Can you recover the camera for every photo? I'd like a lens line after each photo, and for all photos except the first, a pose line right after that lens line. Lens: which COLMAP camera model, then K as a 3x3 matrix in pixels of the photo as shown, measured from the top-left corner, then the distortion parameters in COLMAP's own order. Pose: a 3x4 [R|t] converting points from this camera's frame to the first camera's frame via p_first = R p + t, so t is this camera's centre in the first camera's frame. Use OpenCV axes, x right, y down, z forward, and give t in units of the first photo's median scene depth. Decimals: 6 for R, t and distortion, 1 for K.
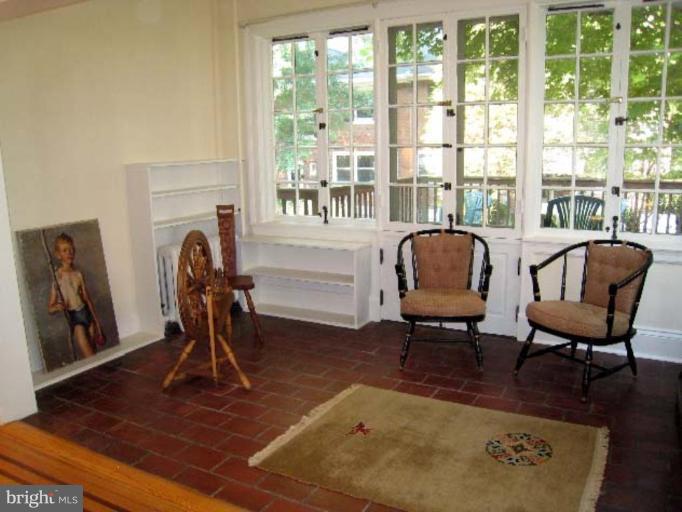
lens RADIAL K [[583.2, 0, 341.0], [0, 583.2, 256.0], [0, 0, 1]] dist [-0.123042, 0.119616]
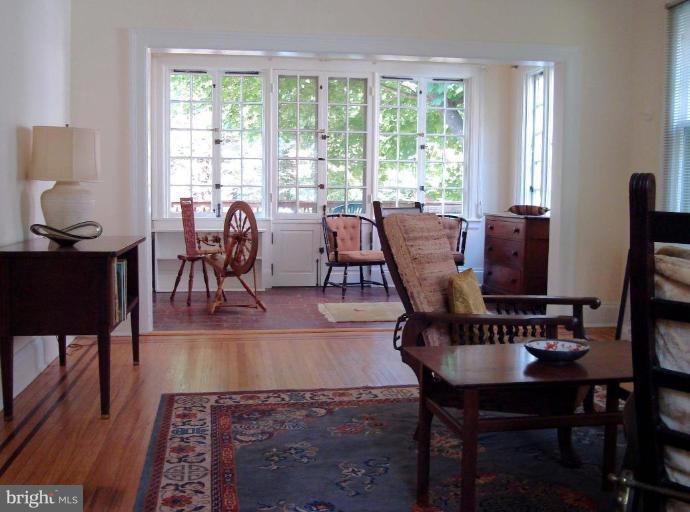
lens RADIAL K [[727.5, 0, 357.5], [0, 727.5, 254.0], [0, 0, 1]] dist [-0.006049, -0.004245]
pose [[0.779416, -0.037065, 0.625409, -1.048888], [0.097853, 0.993199, -0.063088, 0.202932], [-0.618818, 0.110370, 0.777742, -0.550294]]
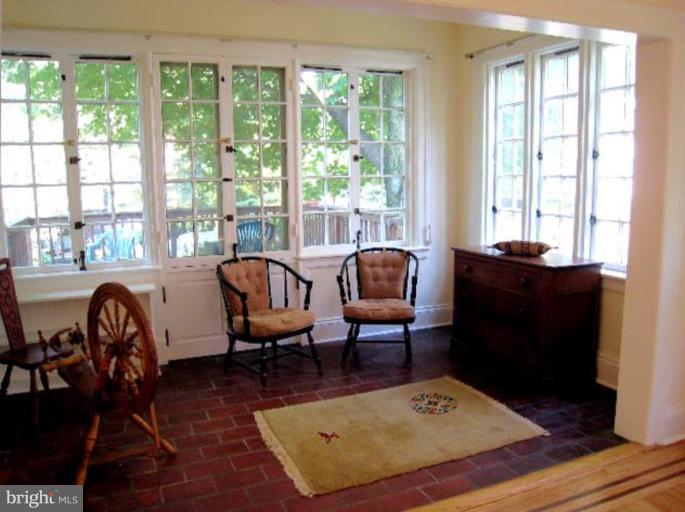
lens RADIAL K [[585.8, 0, 342.5], [0, 585.8, 256.0], [0, 0, 1]] dist [-0.123042, 0.119616]
pose [[0.624168, -0.106845, 0.773950, -0.601857], [0.154483, 0.987925, 0.011798, -0.035827], [-0.765865, 0.112199, 0.633137, 0.196815]]
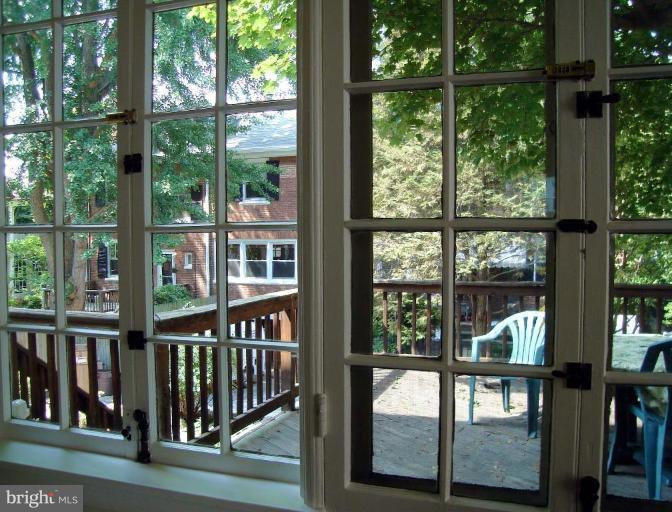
lens RADIAL K [[610.1, 0, 336.0], [0, 610.1, 256.0], [0, 0, 1]] dist [-0.017927, -0.008222]
pose [[0.985012, 0.004895, 0.172419, 0.027863], [0.021012, 0.988748, -0.148109, -0.155840], [-0.171203, 0.149512, 0.973825, 0.846288]]
